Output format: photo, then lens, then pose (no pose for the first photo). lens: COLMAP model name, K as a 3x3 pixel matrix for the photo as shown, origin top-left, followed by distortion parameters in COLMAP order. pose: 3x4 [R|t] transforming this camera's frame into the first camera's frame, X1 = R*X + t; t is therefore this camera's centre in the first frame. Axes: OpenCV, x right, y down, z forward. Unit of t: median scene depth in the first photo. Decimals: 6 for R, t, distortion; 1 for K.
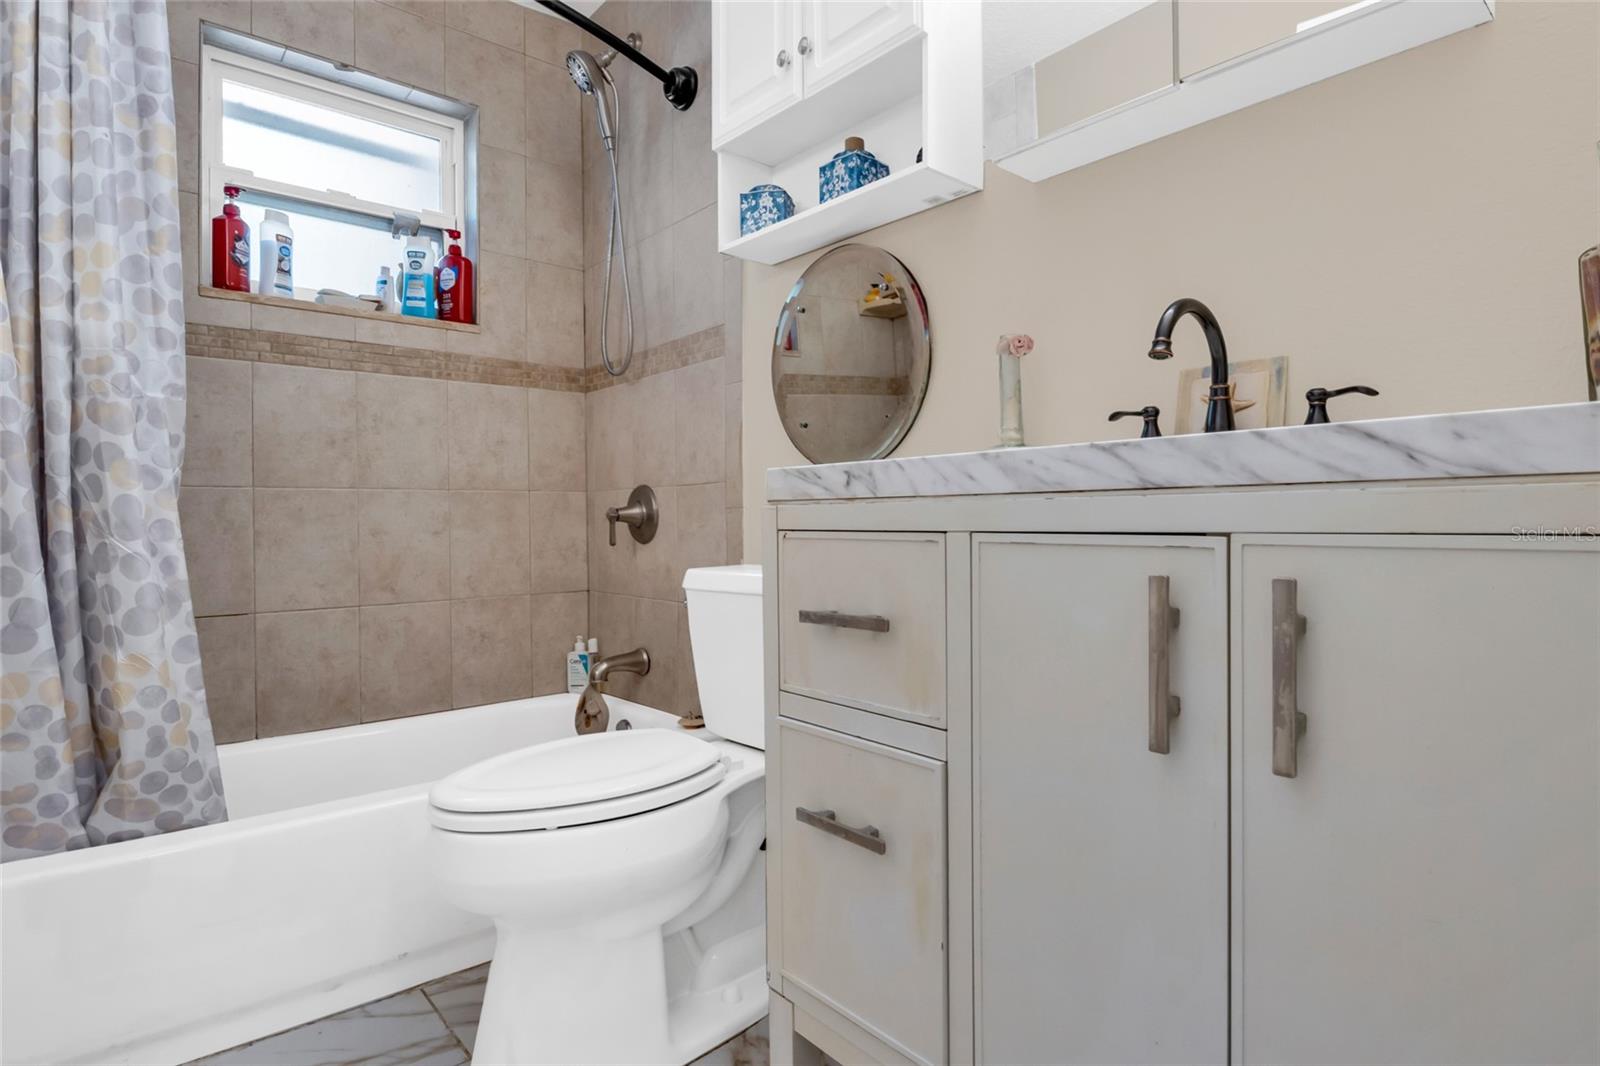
lens RADIAL K [[857.8, 0, 794.7], [0, 857.8, 539.9], [0, 0, 1]] dist [0.002214, 0.002470]
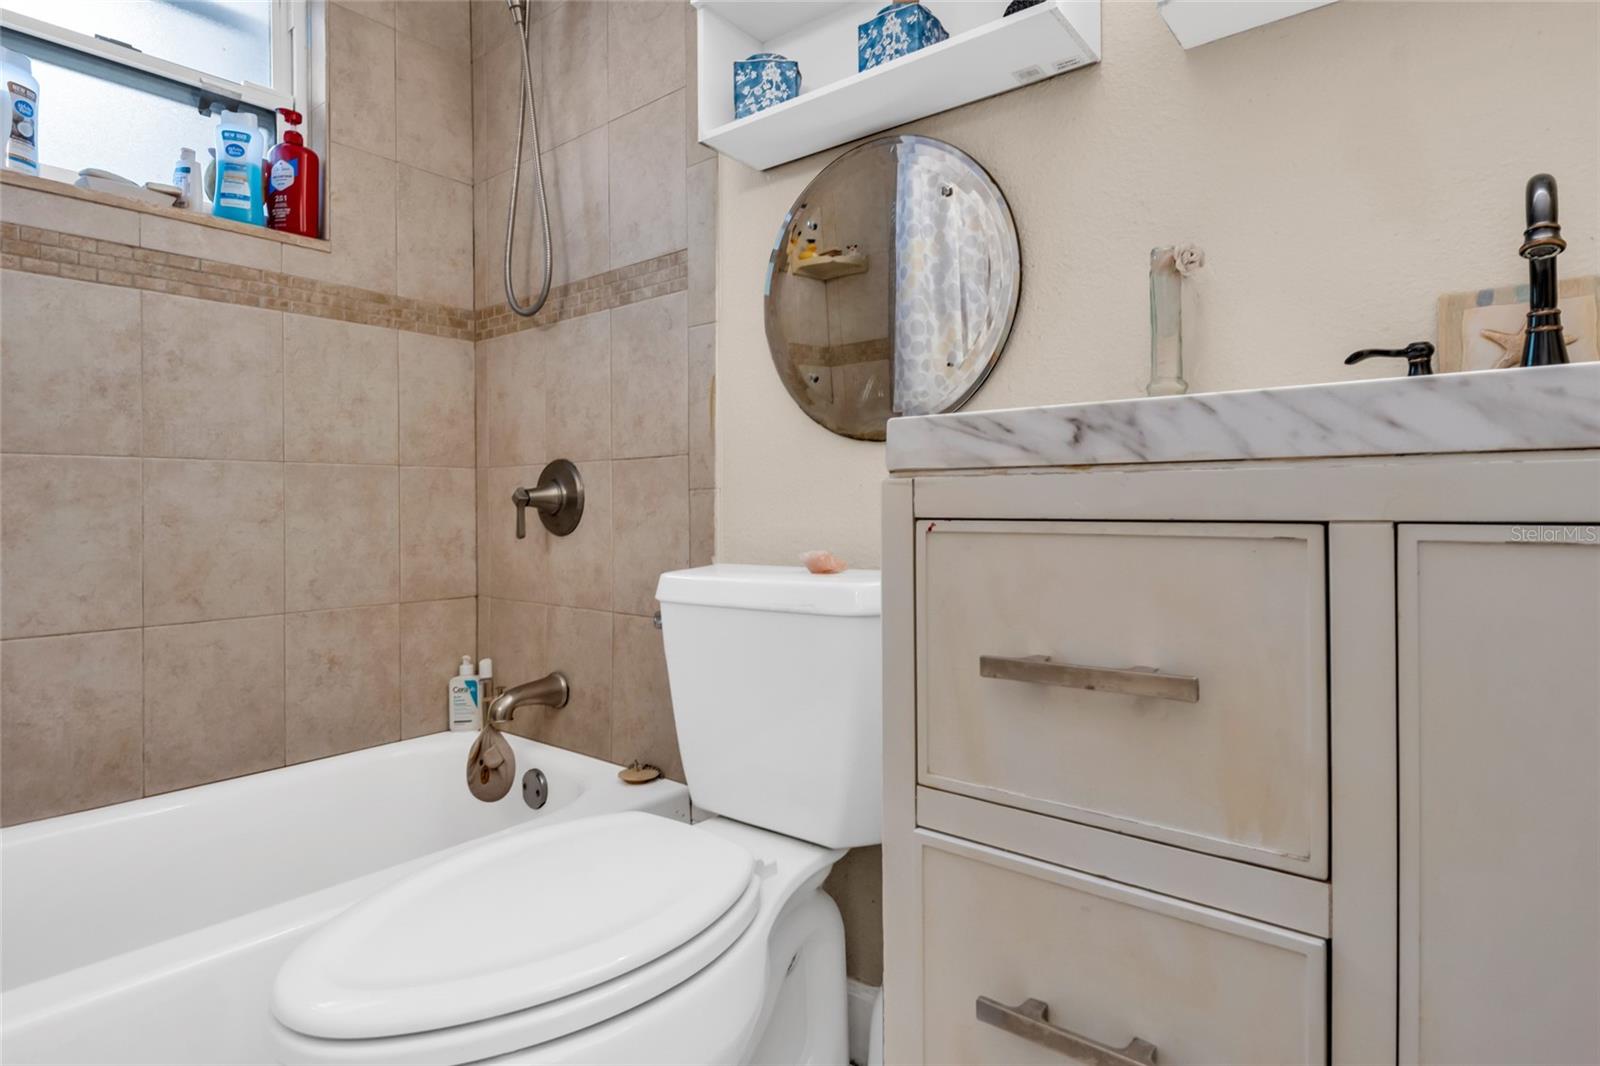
lens RADIAL K [[857.8, 0, 806.9], [0, 857.8, 518.1], [0, 0, 1]] dist [0.002214, 0.002470]
pose [[0.982981, 0.003765, 0.183671, -0.106551], [-0.001325, 0.999909, -0.013403, -0.001792], [-0.183704, 0.012932, 0.982896, 0.215843]]
